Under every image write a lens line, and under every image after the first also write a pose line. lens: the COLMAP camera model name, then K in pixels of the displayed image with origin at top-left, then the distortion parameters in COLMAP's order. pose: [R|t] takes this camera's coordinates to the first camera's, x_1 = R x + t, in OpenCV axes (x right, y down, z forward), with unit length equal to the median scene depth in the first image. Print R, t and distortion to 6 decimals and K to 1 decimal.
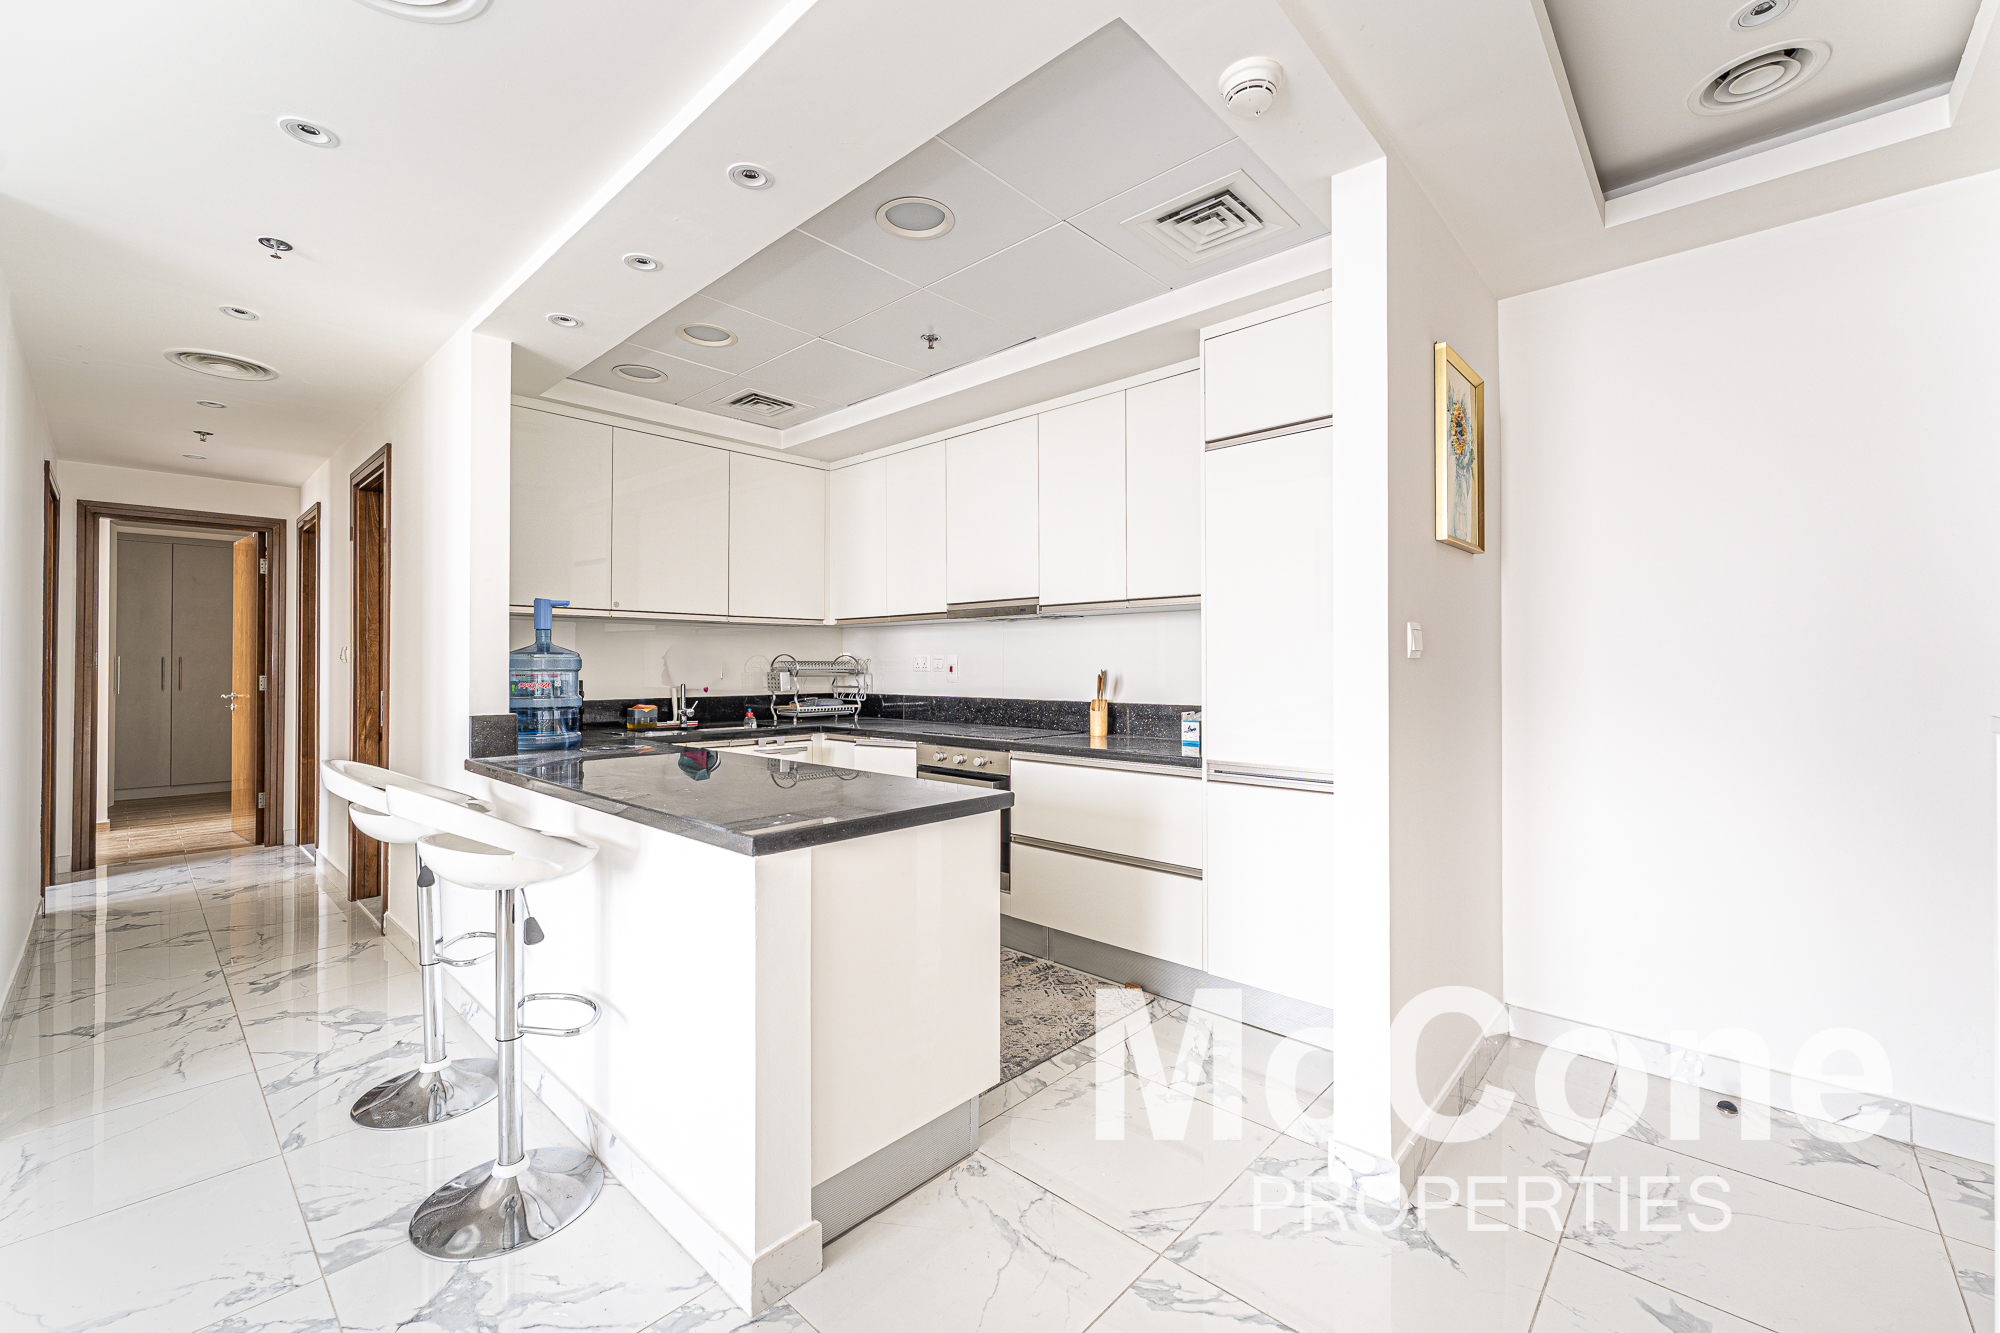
lens RADIAL K [[814.4, 0, 996.8], [0, 814.4, 651.4], [0, 0, 1]] dist [-0.002003, -0.000190]
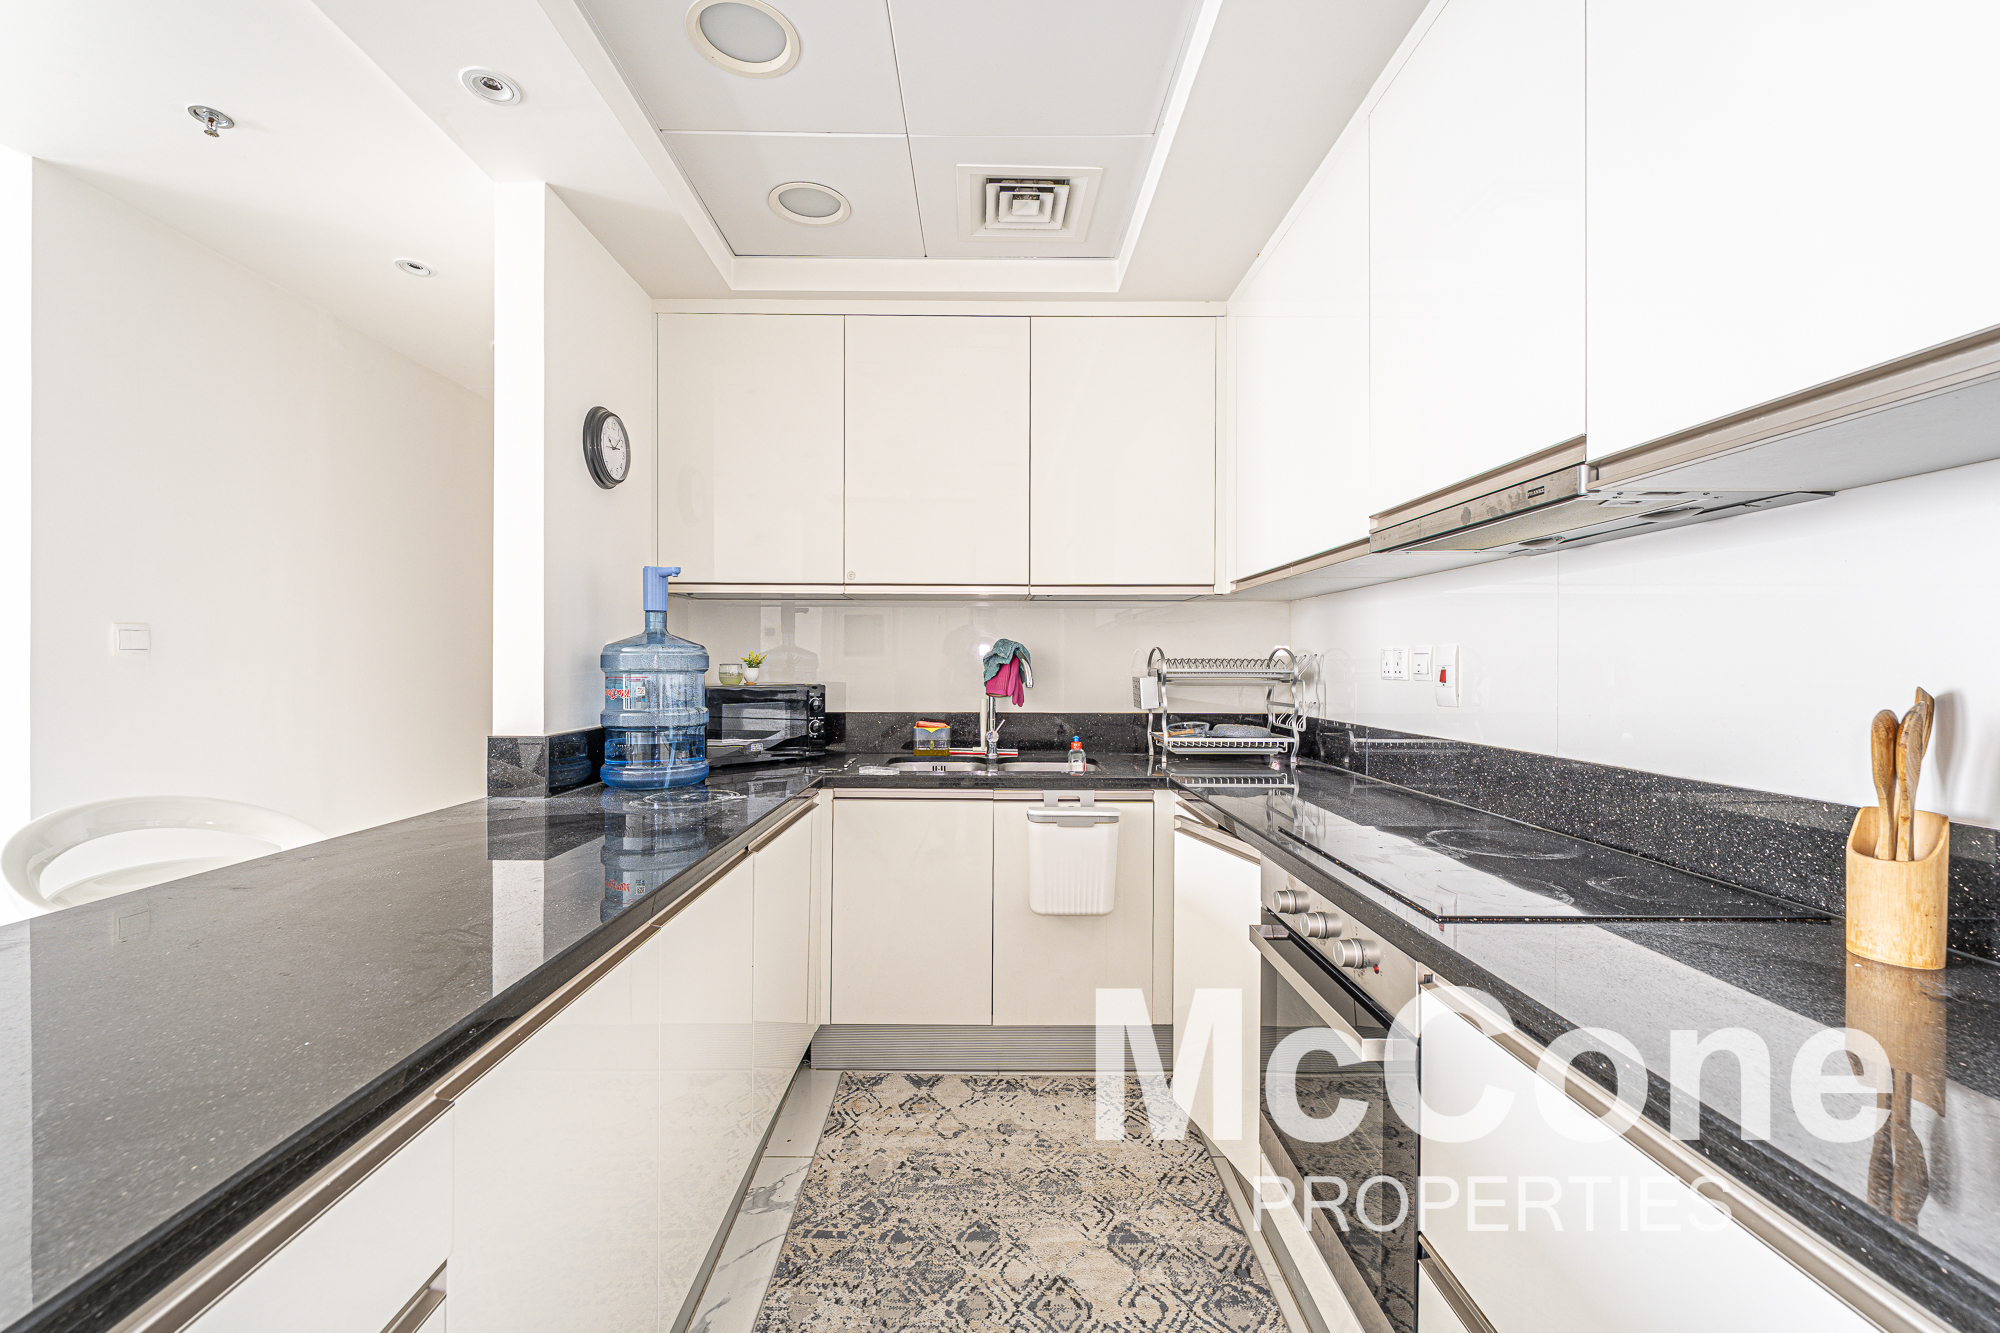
lens RADIAL K [[814.4, 0, 996.8], [0, 814.4, 651.4], [0, 0, 1]] dist [-0.002003, -0.000190]
pose [[0.689974, -0.009175, -0.723776, 0.100939], [0.009073, 0.999951, -0.004027, 0.009056], [0.723777, -0.003788, 0.690023, 0.554372]]
